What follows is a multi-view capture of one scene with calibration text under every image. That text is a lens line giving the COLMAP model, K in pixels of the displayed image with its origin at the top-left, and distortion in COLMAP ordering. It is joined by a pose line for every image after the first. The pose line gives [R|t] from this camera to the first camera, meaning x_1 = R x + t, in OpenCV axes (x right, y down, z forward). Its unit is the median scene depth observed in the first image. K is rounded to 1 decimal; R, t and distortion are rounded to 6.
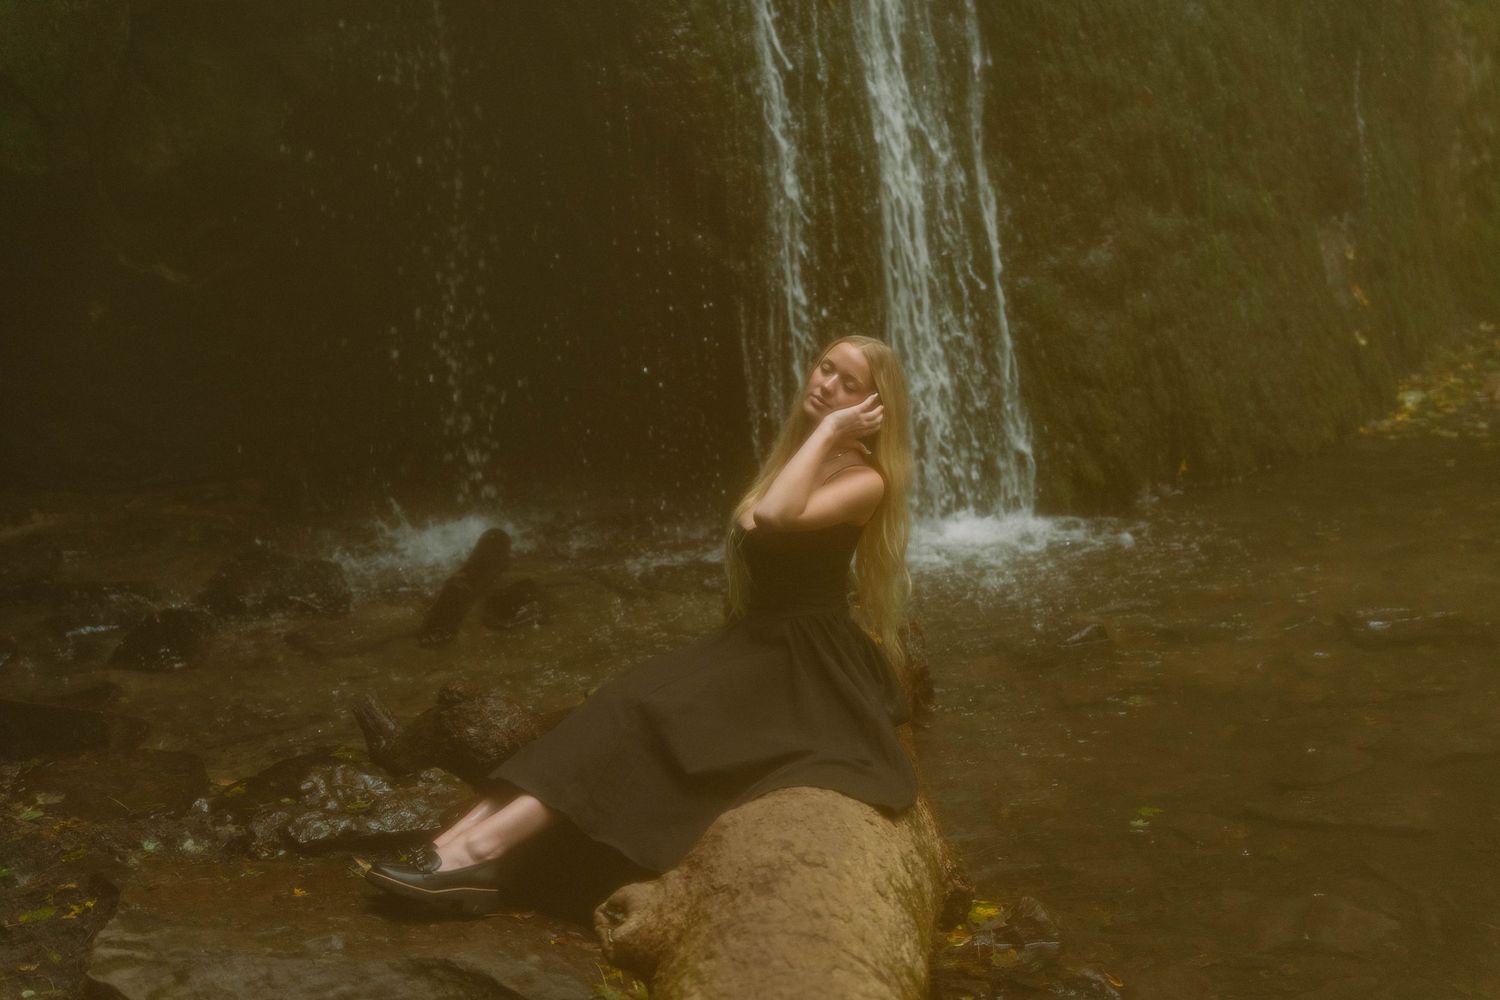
lens RADIAL K [[2399.6, 0, 749.2], [0, 2399.6, 498.9], [0, 0, 1]] dist [0.000335, 0.000000]
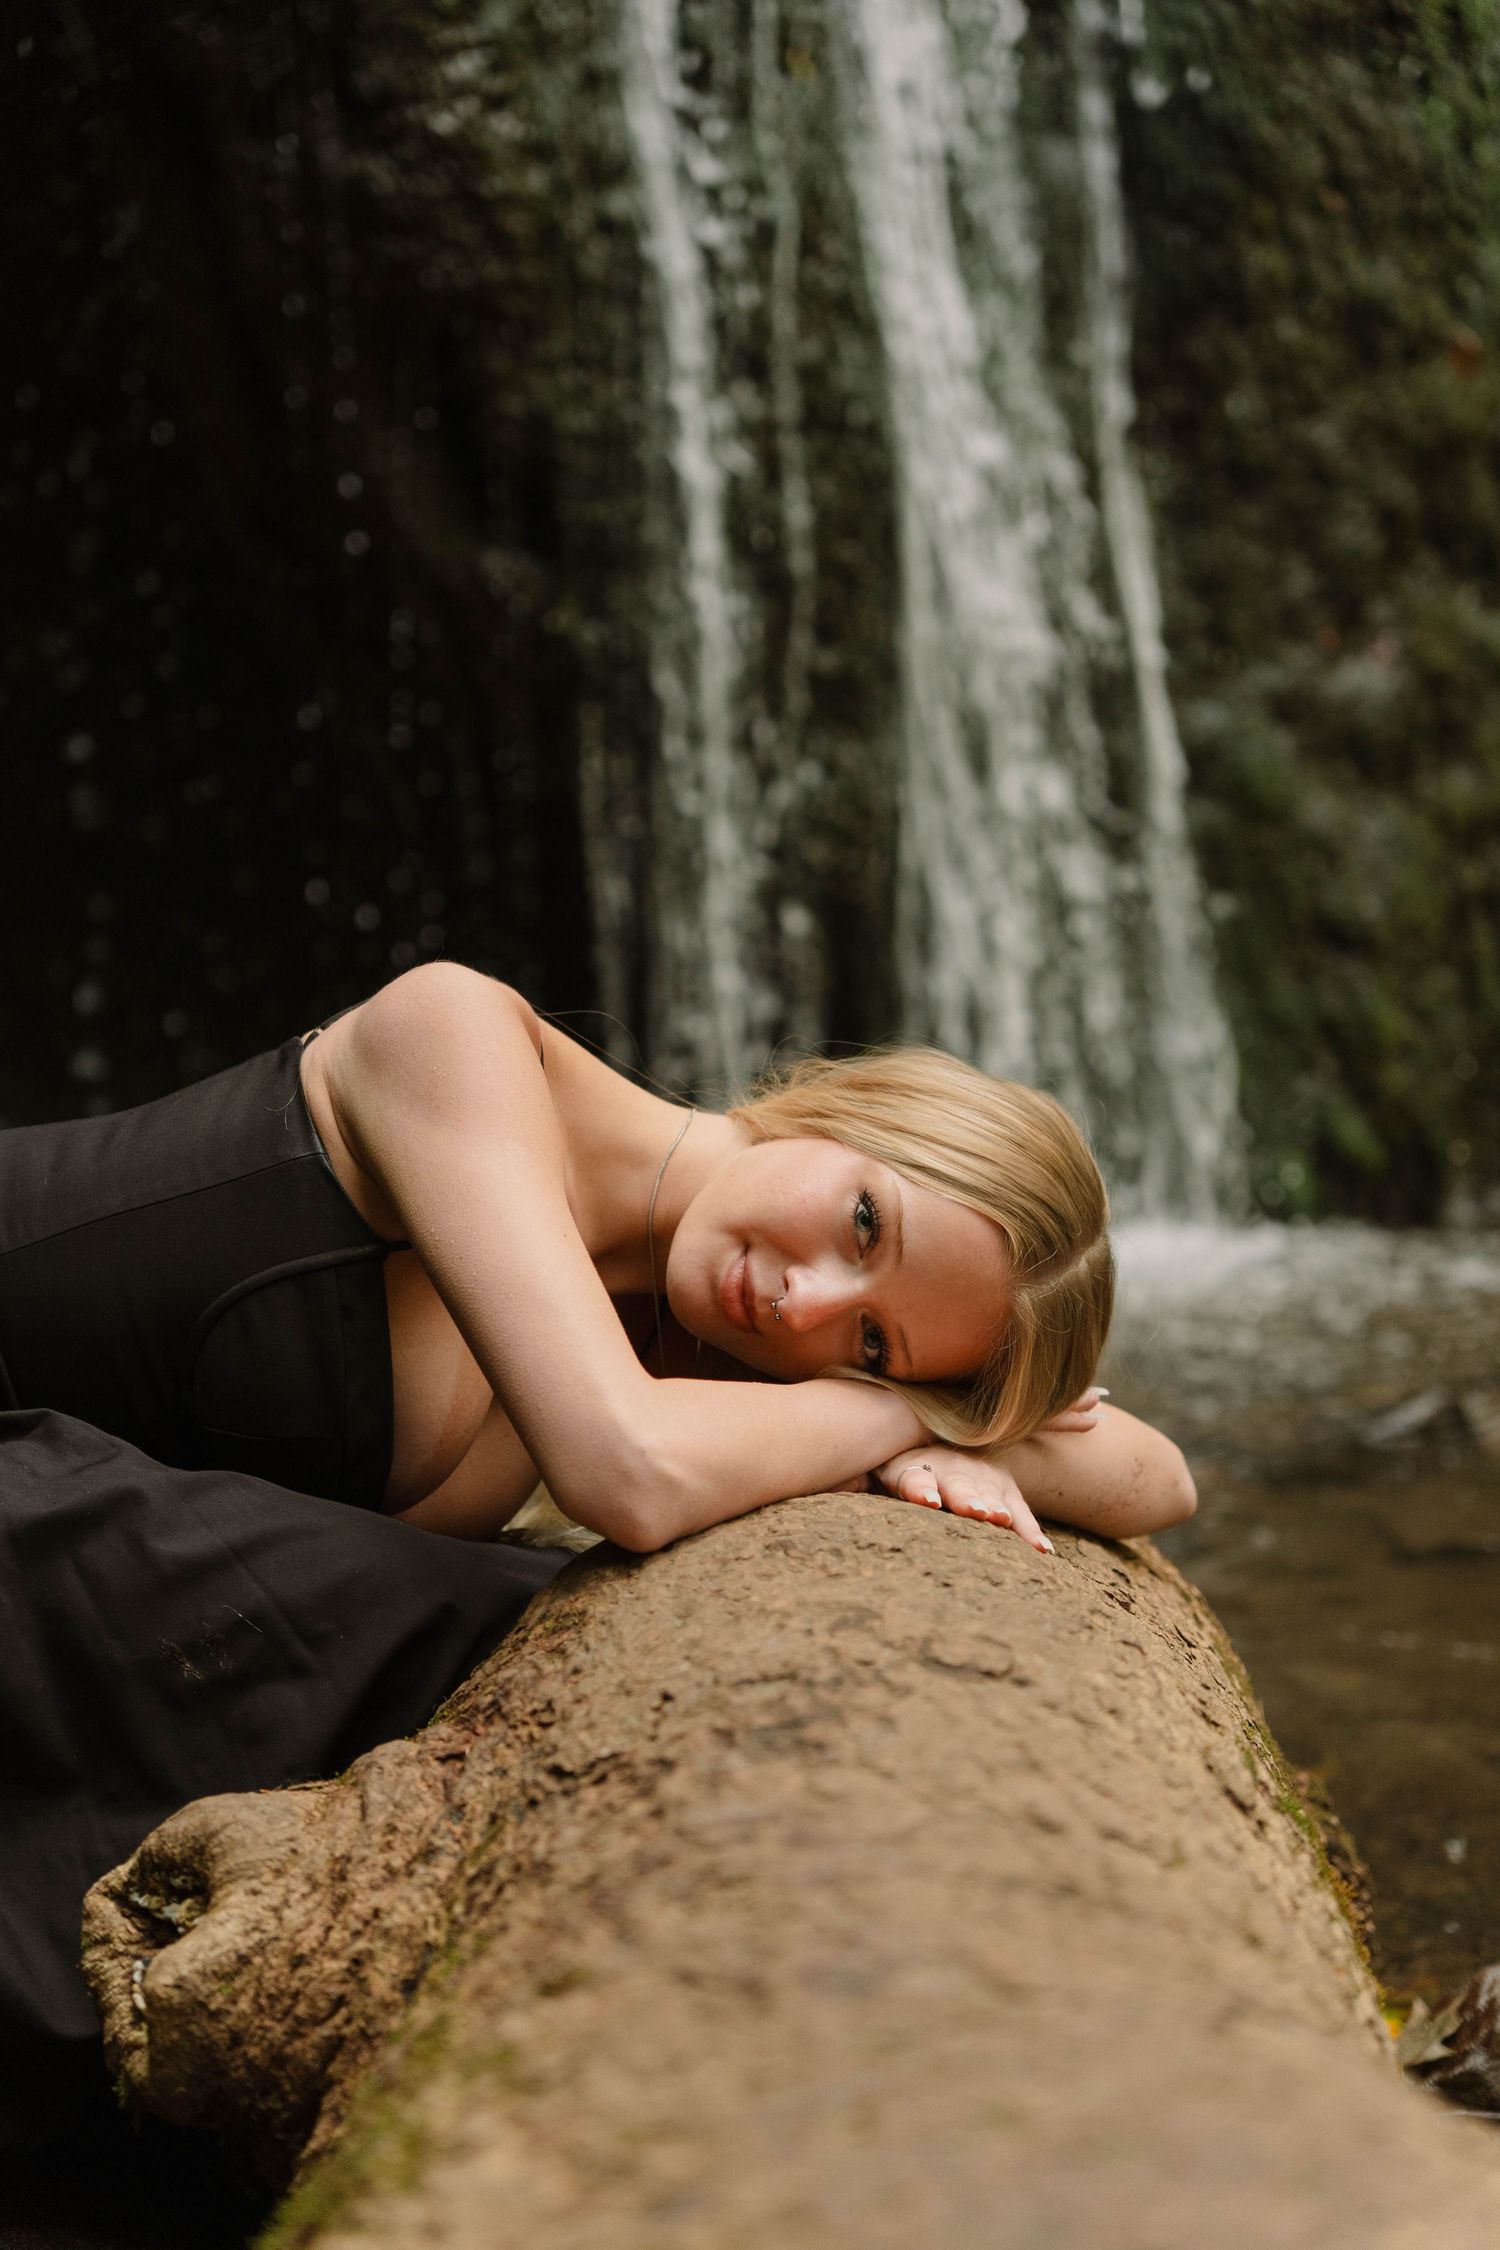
lens RADIAL K [[3969.0, 0, 752.1], [0, 3969.0, 1127.3], [0, 0, 1]] dist [-0.009598, 0.000000]
pose [[0.998660, 0.017498, 0.048708, -0.015673], [-0.012710, 0.995210, -0.096932, 0.132975], [-0.050171, 0.096183, 0.994098, 0.579738]]
